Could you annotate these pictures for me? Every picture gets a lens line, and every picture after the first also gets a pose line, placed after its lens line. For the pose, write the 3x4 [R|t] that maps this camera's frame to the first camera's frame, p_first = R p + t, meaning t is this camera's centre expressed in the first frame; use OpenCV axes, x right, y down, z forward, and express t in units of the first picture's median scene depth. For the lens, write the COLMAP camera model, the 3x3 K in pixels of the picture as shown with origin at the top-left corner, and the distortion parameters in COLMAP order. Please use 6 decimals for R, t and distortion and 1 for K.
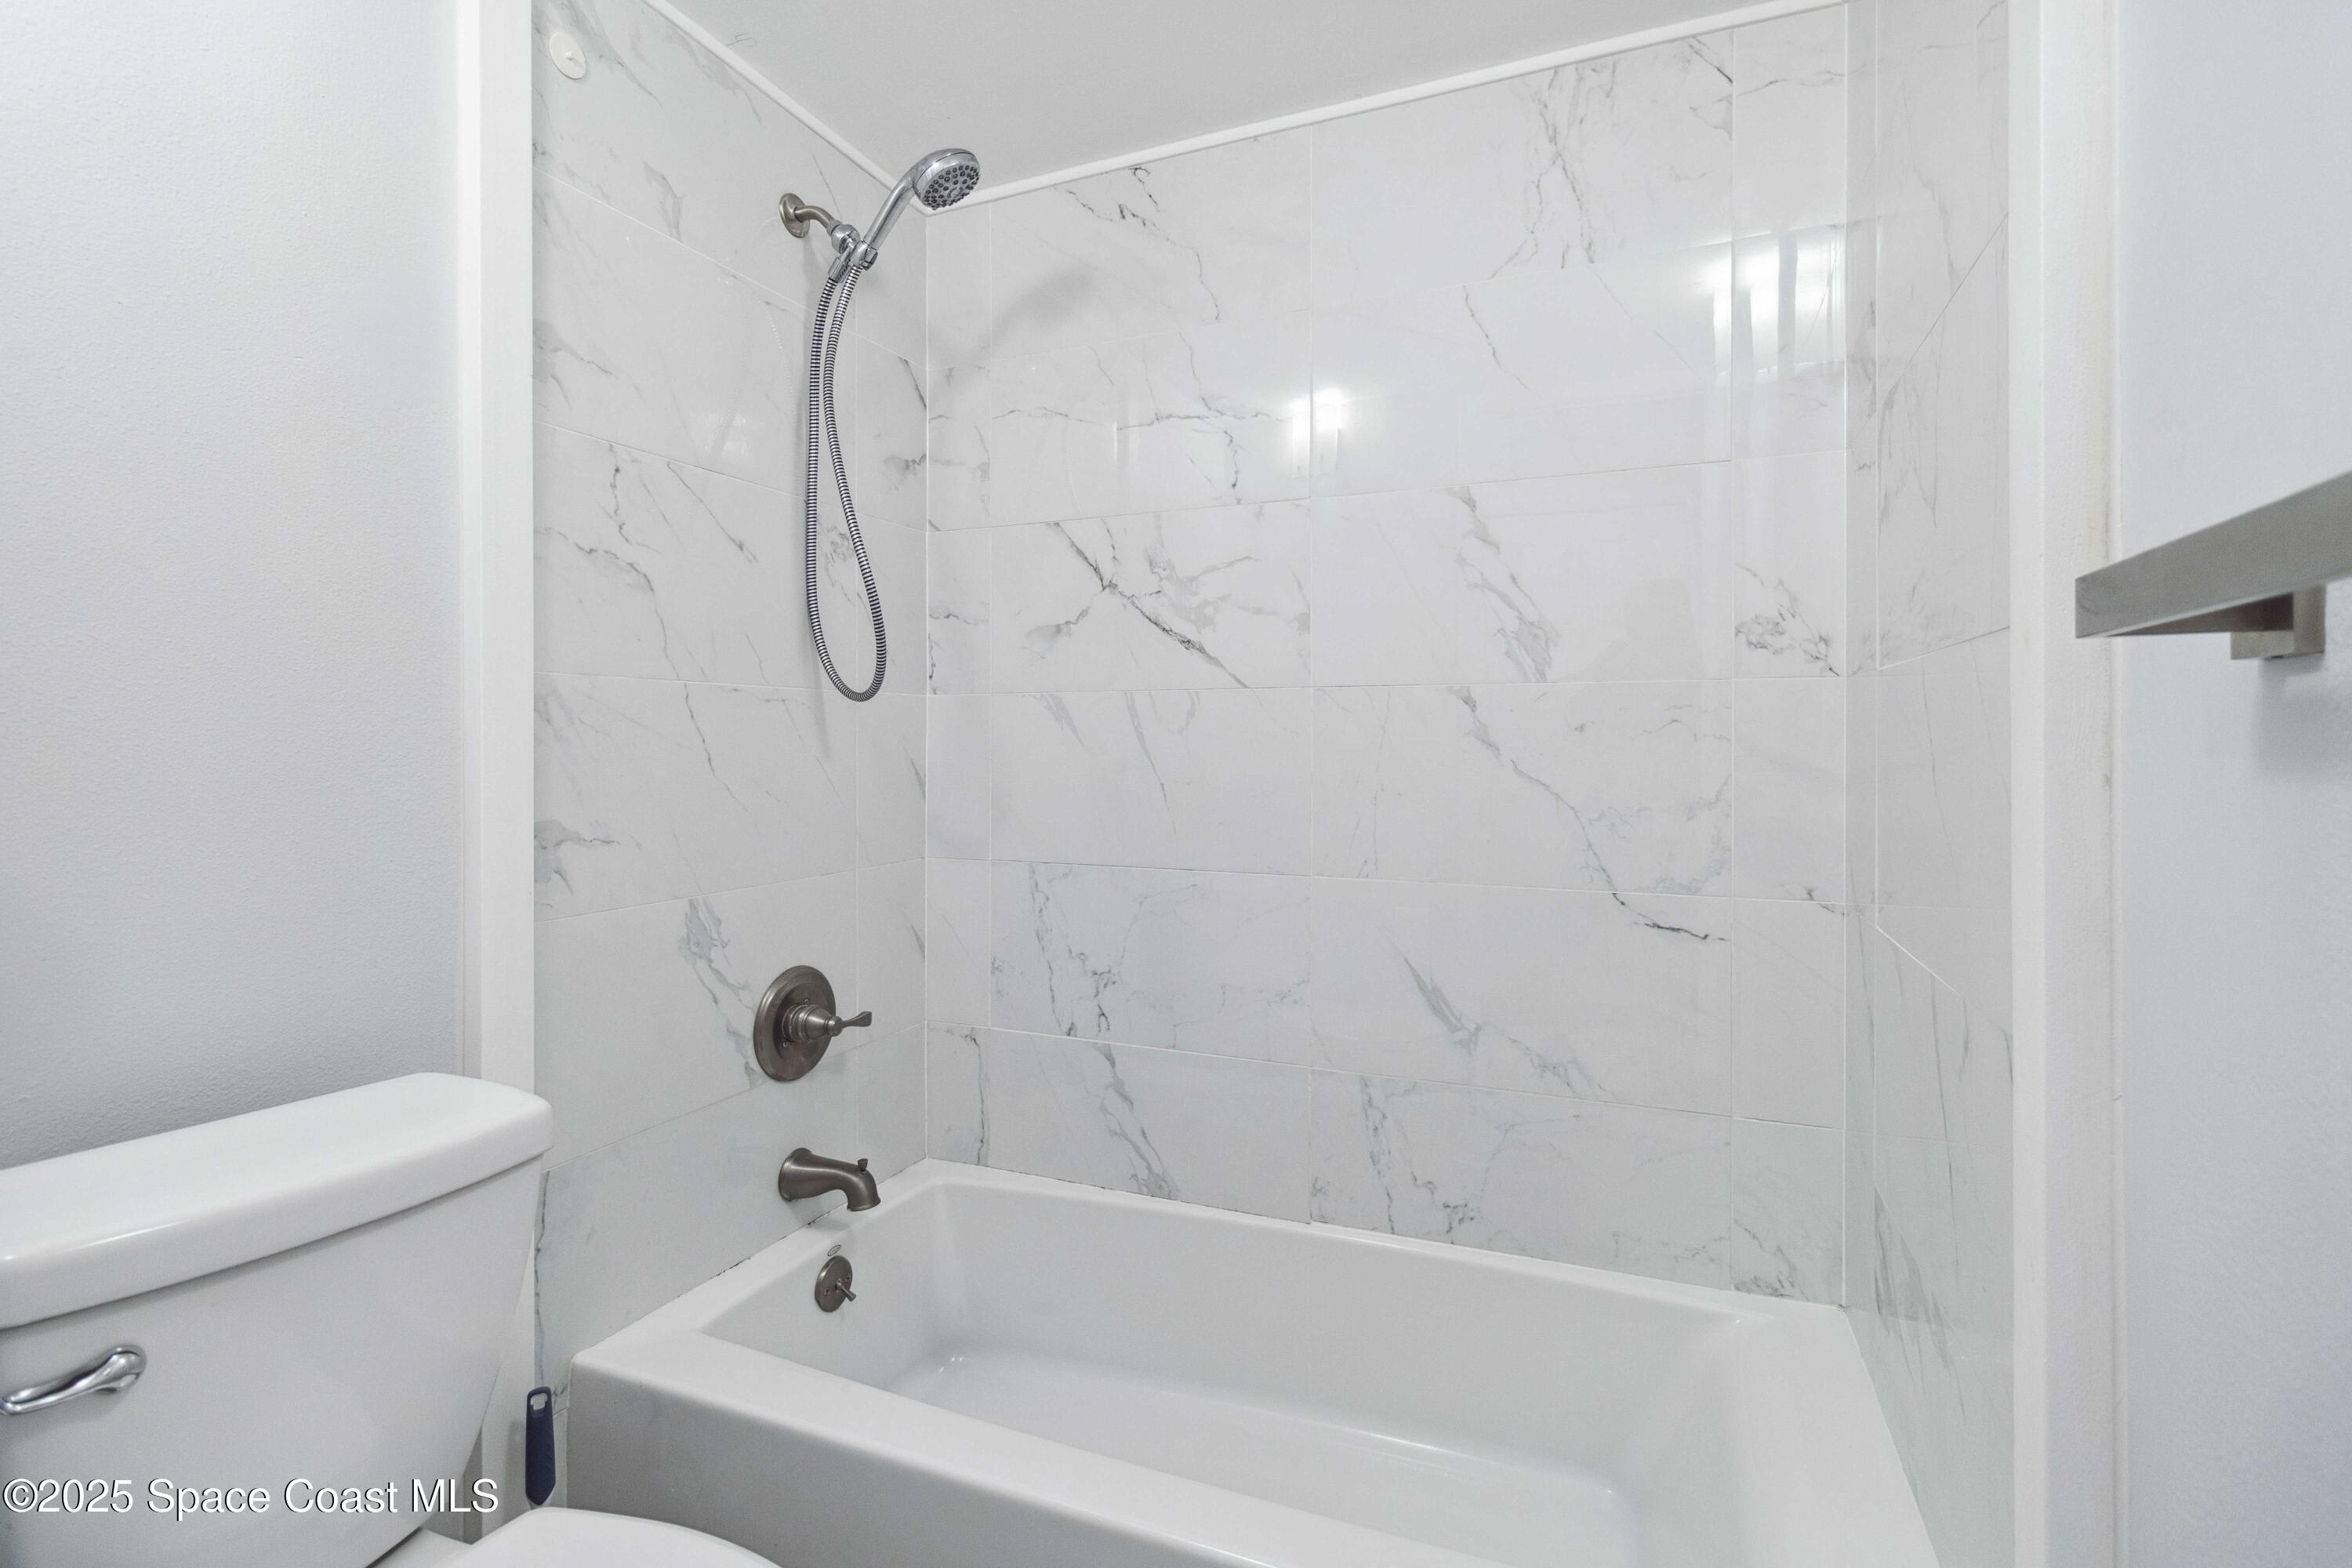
lens RADIAL K [[1088.4, 0, 1188.1], [0, 1088.4, 743.7], [0, 0, 1]] dist [0.001382, 0.000687]
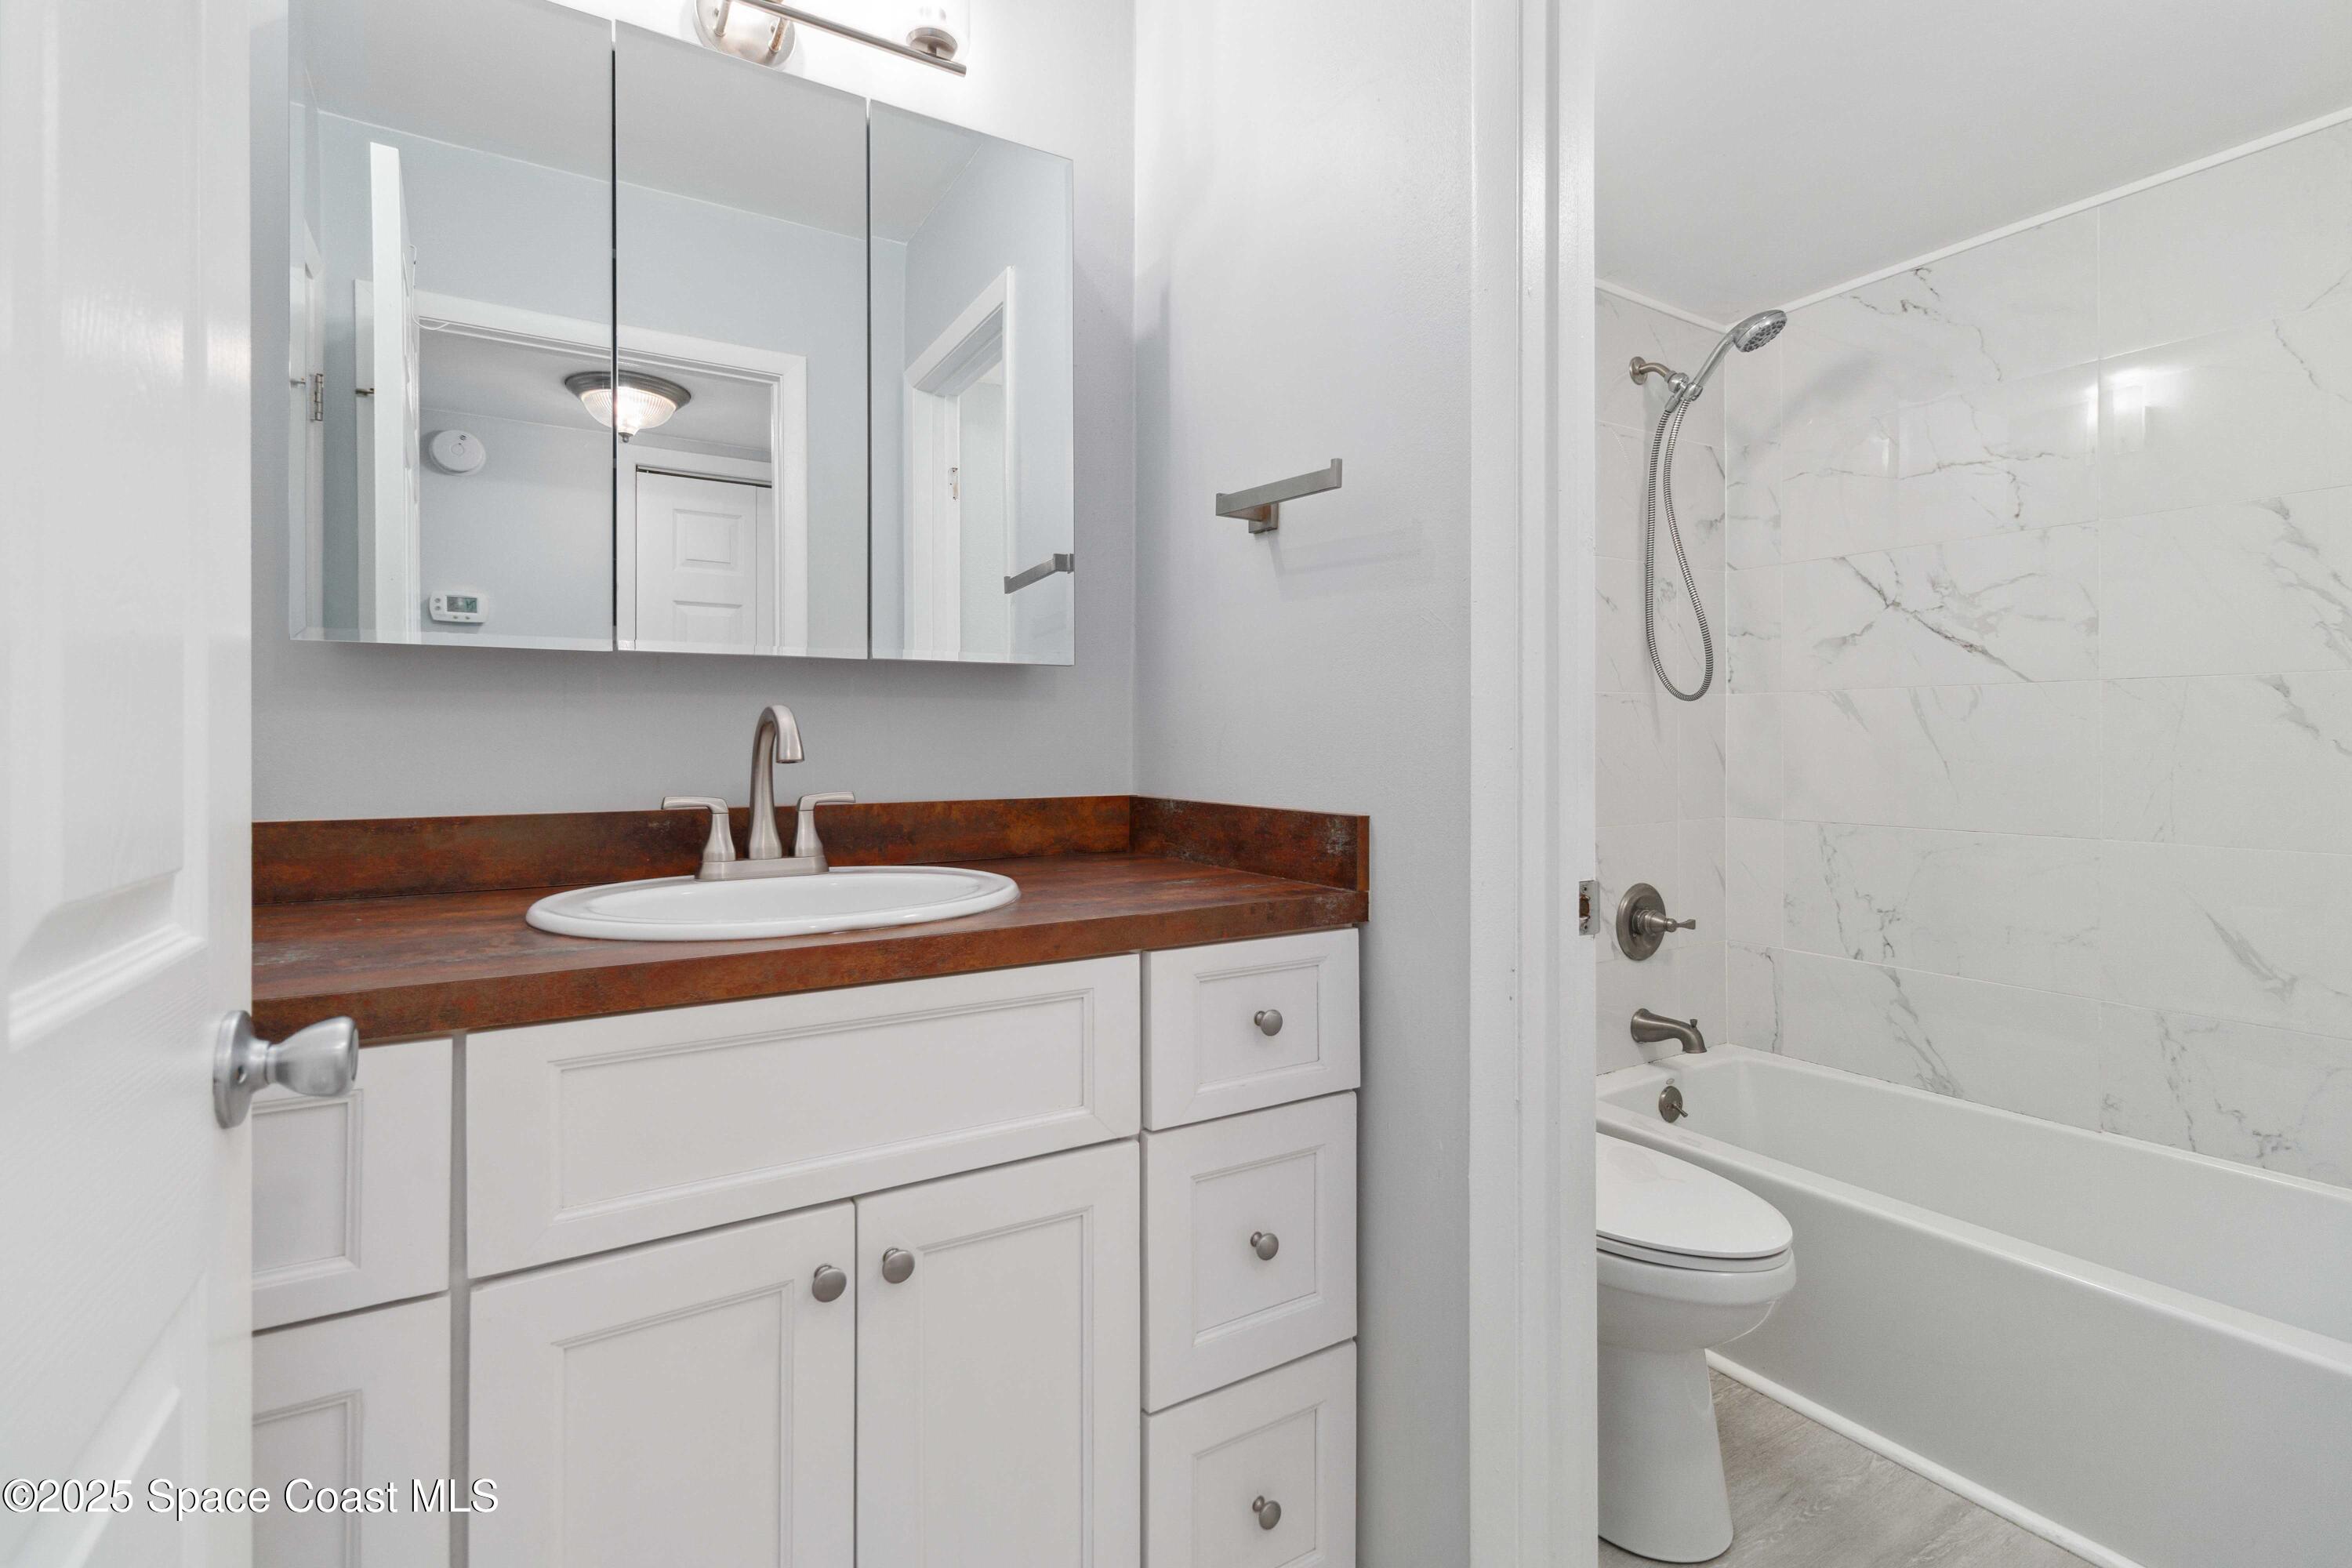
lens RADIAL K [[1088.4, 0, 1183.0], [0, 1088.4, 740.0], [0, 0, 1]] dist [0.001382, 0.000687]
pose [[0.817124, -0.003725, -0.576449, -0.019205], [0.004020, 0.999992, -0.000764, 0.010542], [0.576447, -0.001693, 0.817132, -0.545825]]
